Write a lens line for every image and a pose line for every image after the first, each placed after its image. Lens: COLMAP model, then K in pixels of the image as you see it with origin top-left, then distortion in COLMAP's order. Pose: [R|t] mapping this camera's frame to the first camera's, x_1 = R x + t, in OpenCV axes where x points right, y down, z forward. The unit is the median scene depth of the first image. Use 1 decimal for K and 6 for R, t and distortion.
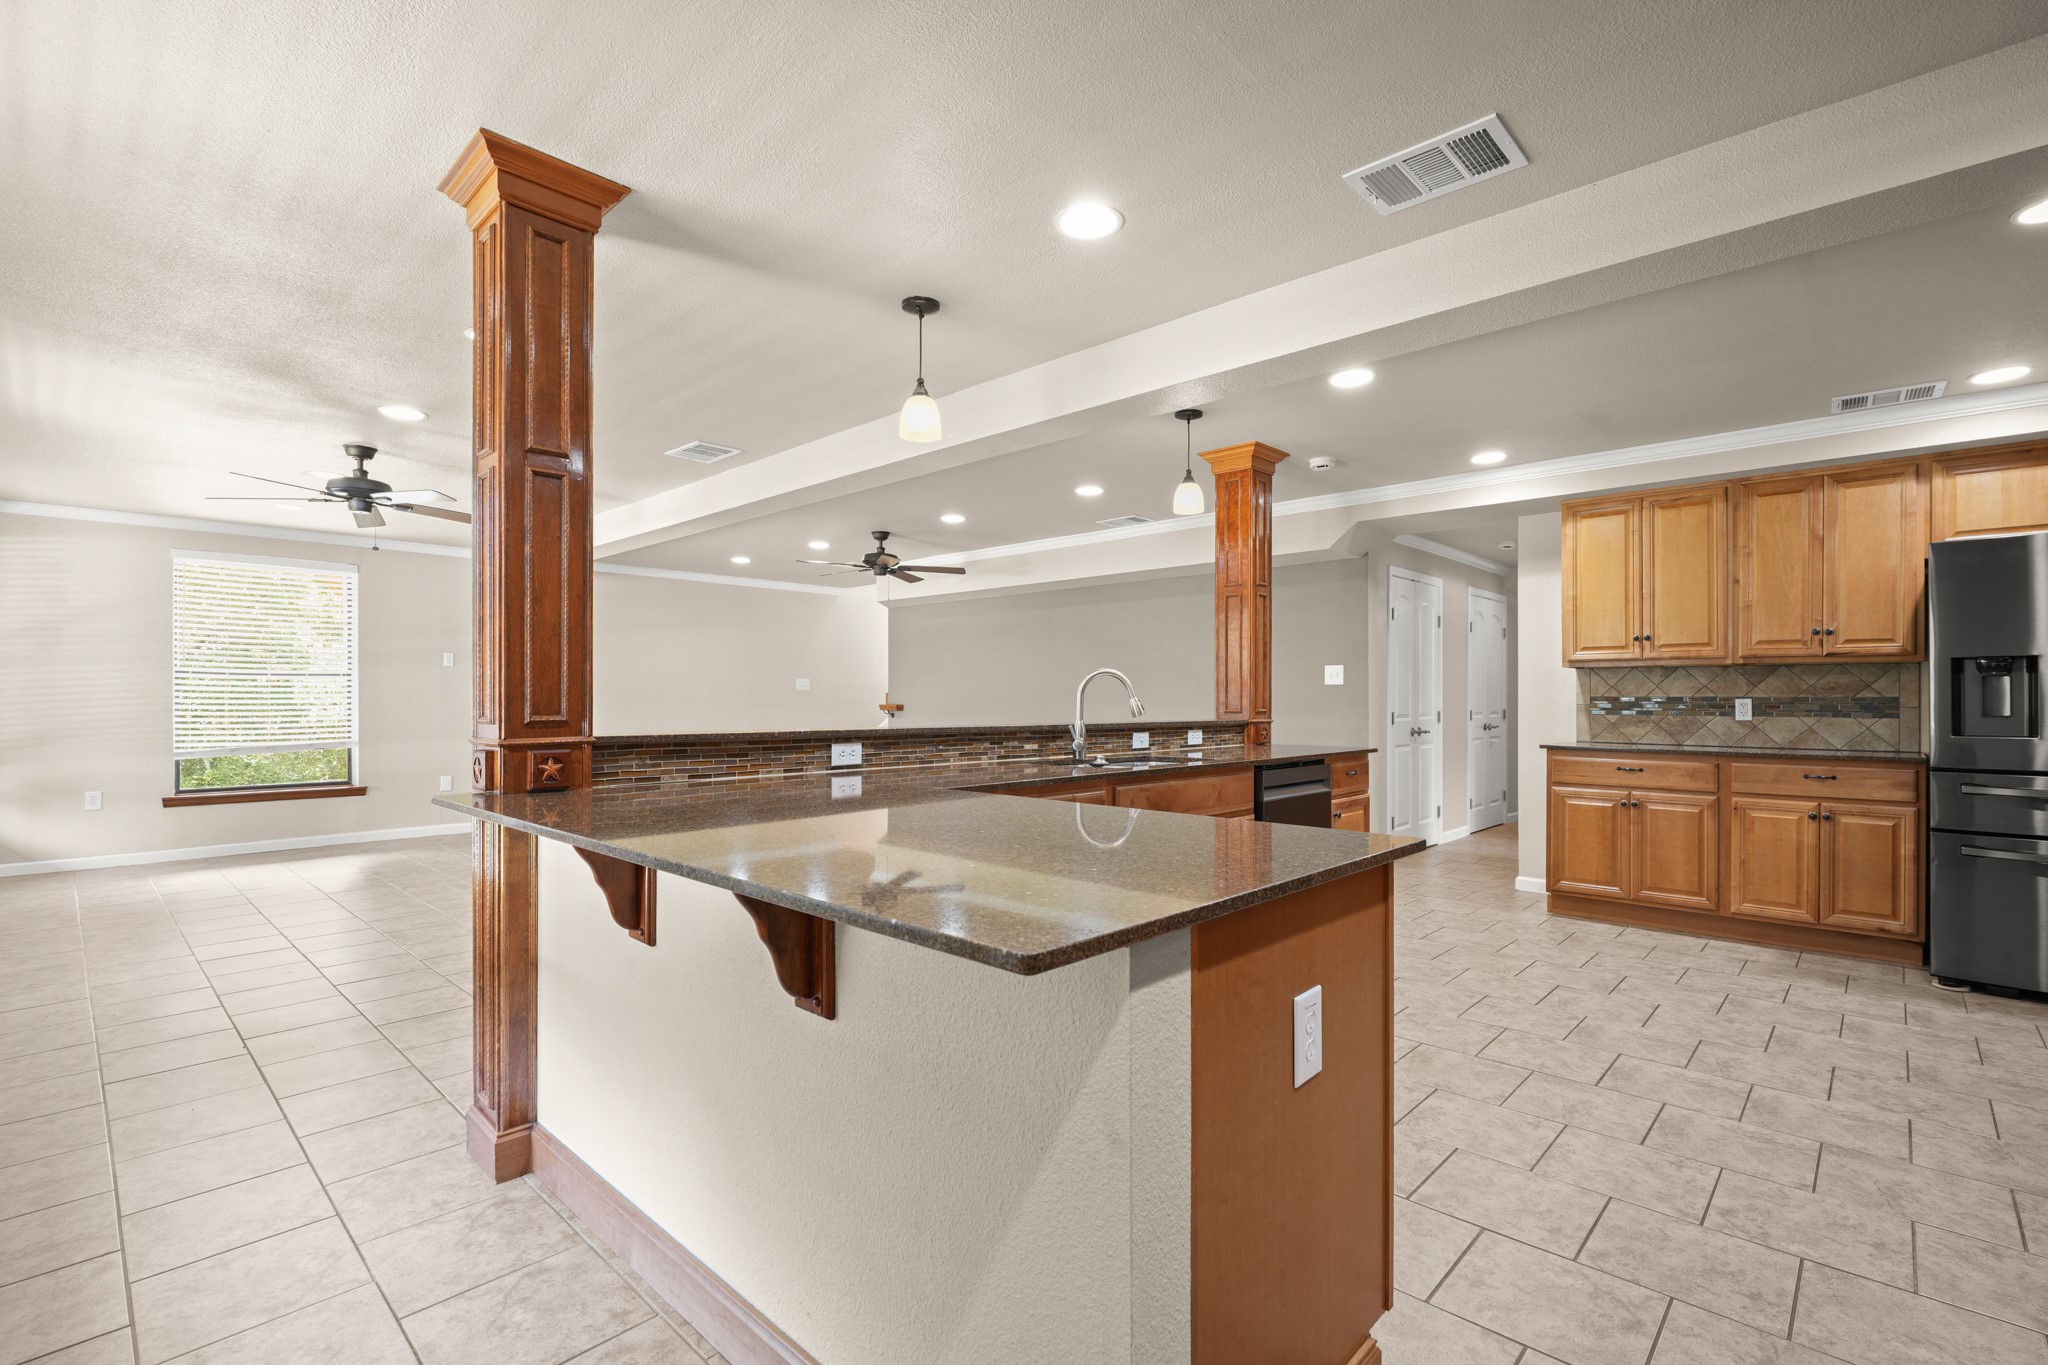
lens RADIAL K [[923.0, 0, 1027.4], [0, 923.0, 694.0], [0, 0, 1]] dist [-0.001160, 0.000431]
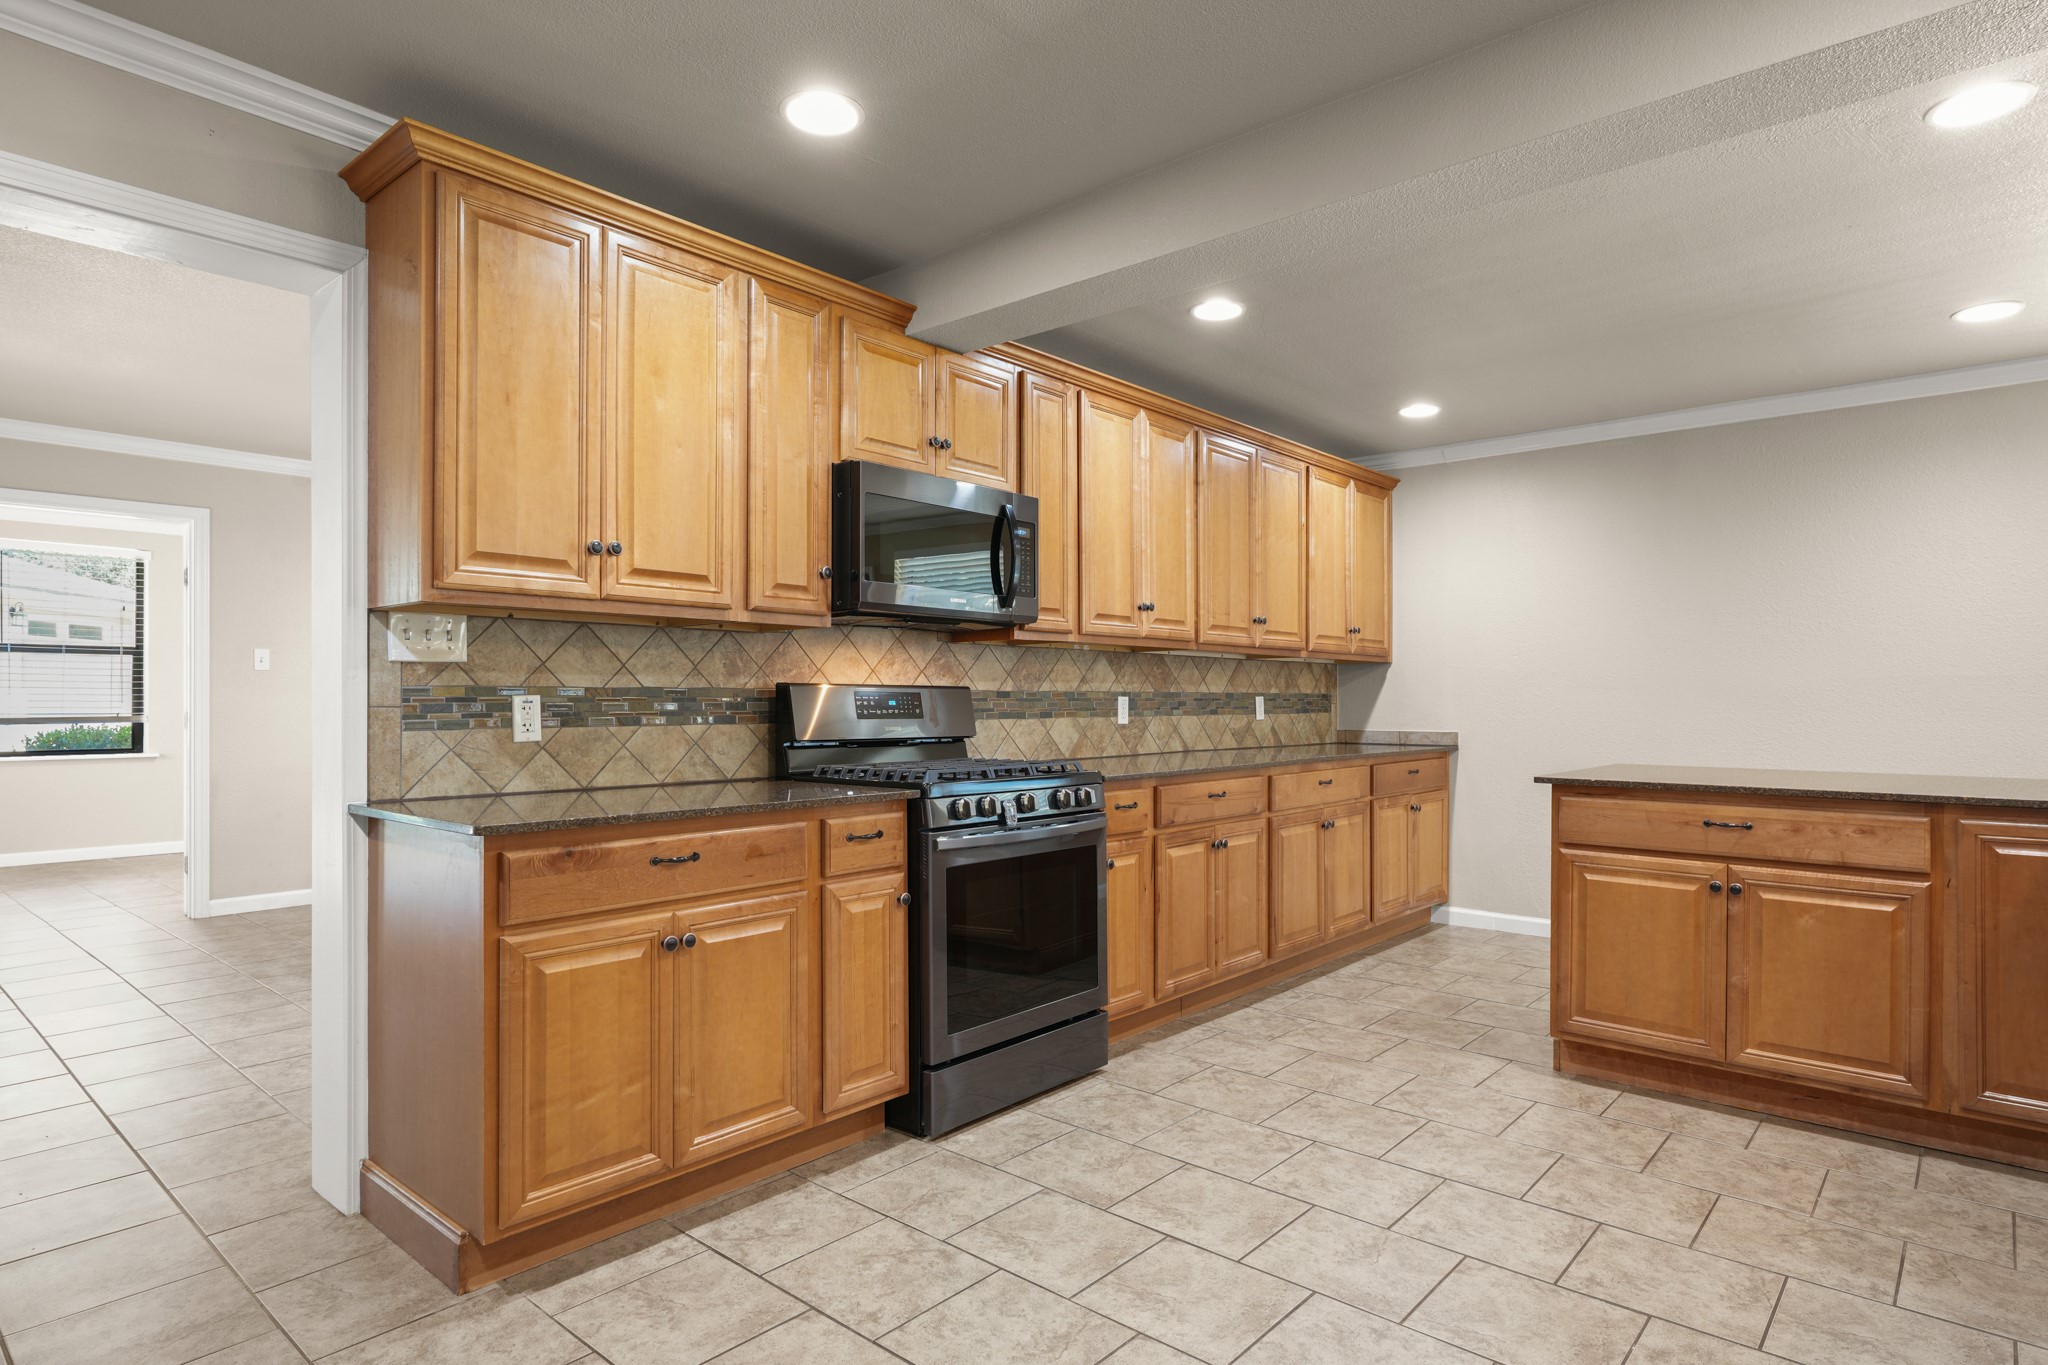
lens RADIAL K [[1099.7, 0, 1024.9], [0, 1099.7, 706.8], [0, 0, 1]] dist [-0.000707, -0.000152]
pose [[-0.999536, -0.004876, -0.030057, 0.951683], [-0.004878, 0.999988, -0.000006, 0.015135], [0.030057, 0.000141, -0.999548, 1.989986]]
